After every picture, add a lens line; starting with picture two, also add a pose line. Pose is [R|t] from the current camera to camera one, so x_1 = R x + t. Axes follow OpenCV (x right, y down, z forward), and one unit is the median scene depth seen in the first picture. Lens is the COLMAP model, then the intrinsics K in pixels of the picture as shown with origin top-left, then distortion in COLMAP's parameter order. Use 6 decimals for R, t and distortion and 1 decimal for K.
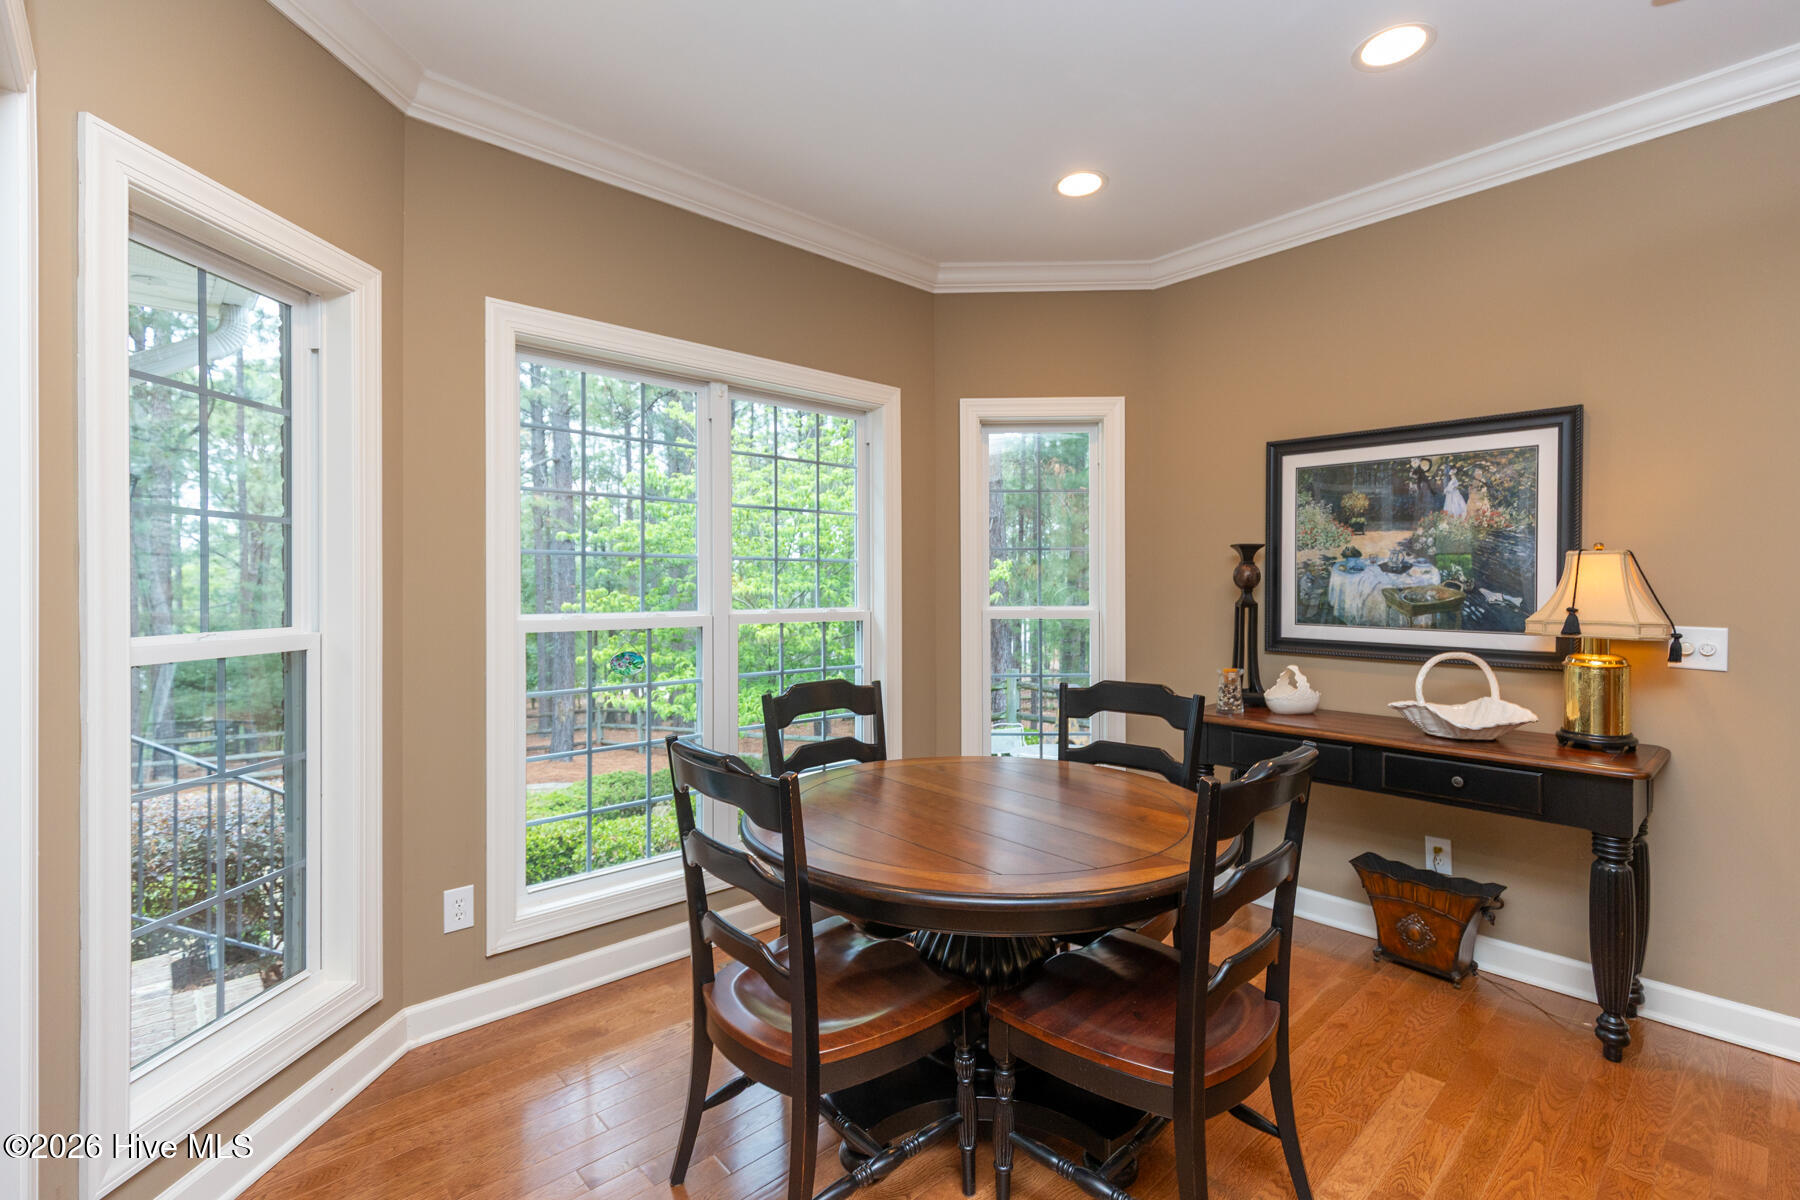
lens RADIAL K [[836.8, 0, 888.1], [0, 836.8, 588.8], [0, 0, 1]] dist [0.008073, -0.000797]
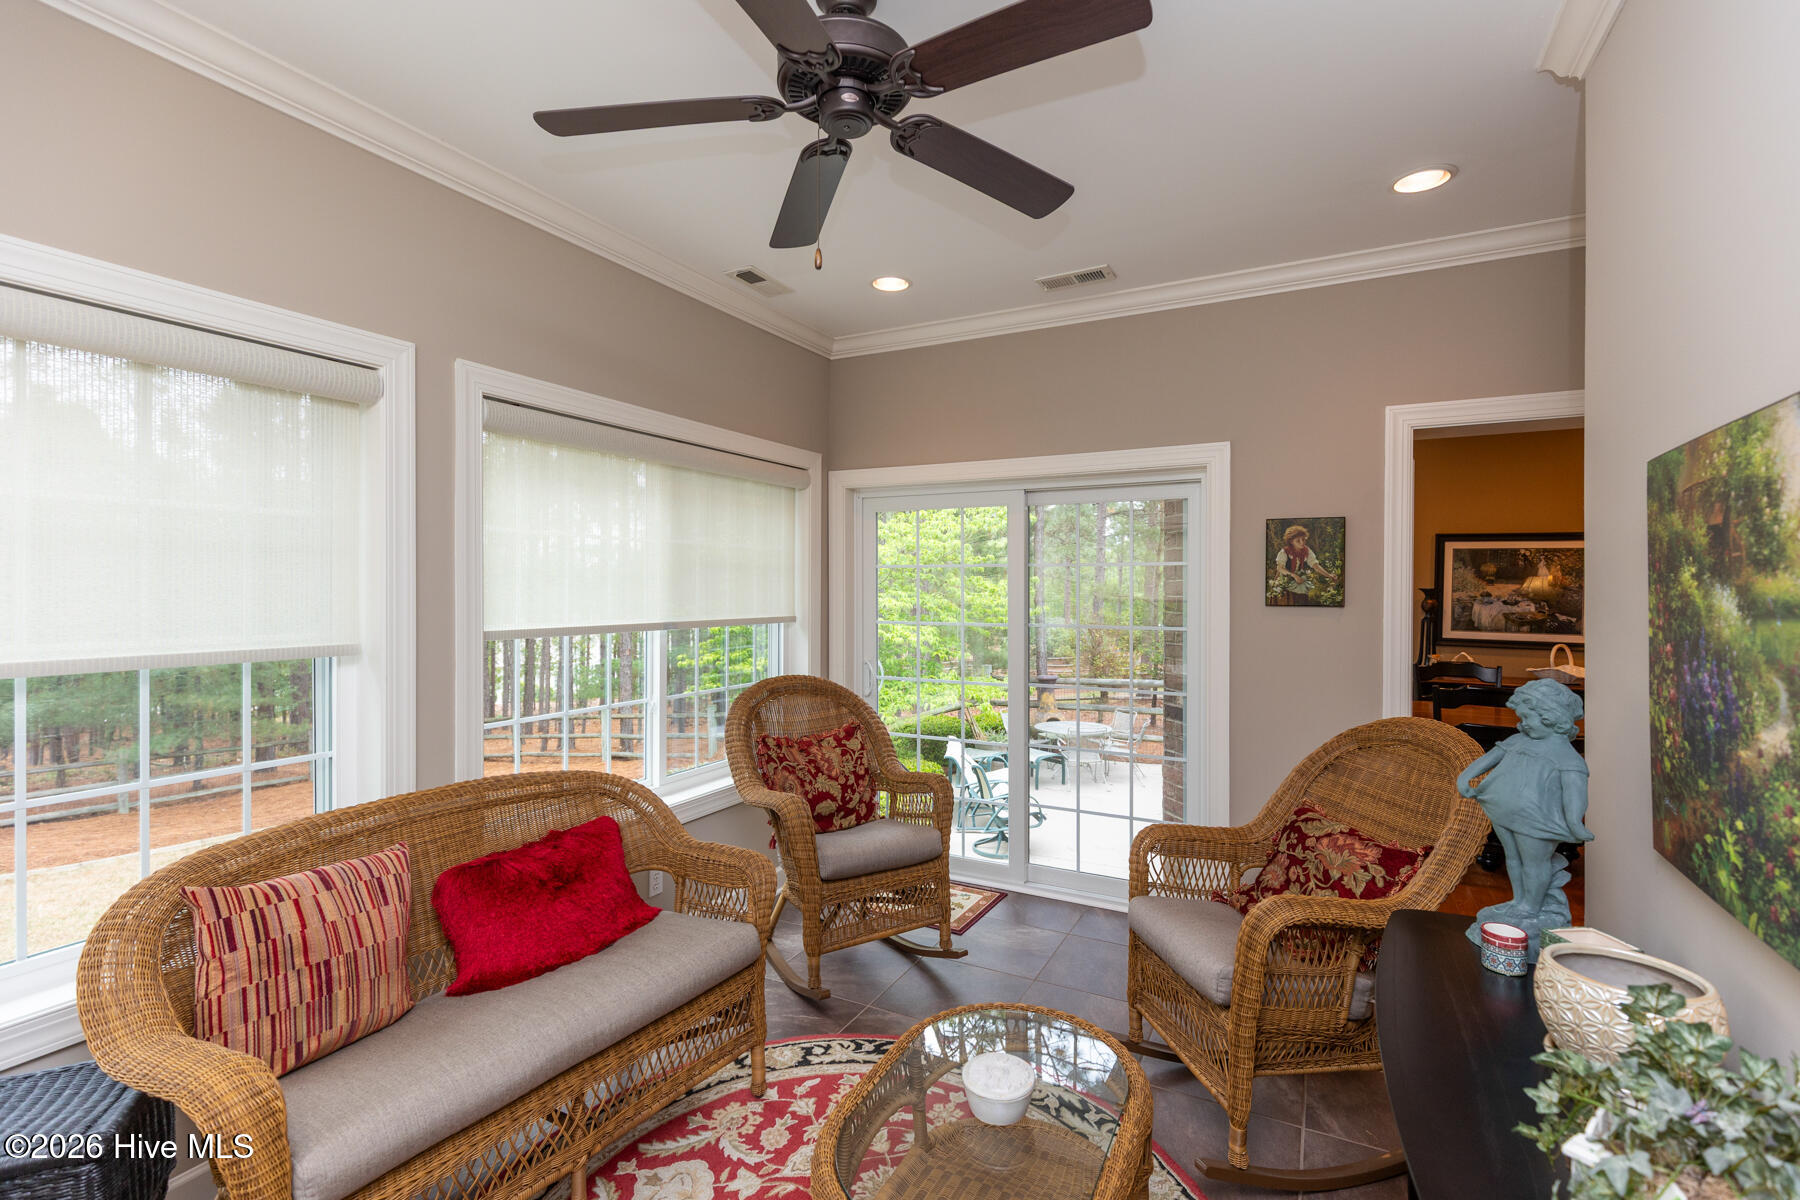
lens RADIAL K [[836.8, 0, 904.1], [0, 836.8, 590.4], [0, 0, 1]] dist [0.008073, -0.000797]
pose [[0.946167, -0.003318, 0.323663, -1.407175], [0.001850, 0.999987, 0.004843, -0.066395], [-0.323675, -0.003983, 0.946160, -0.427770]]
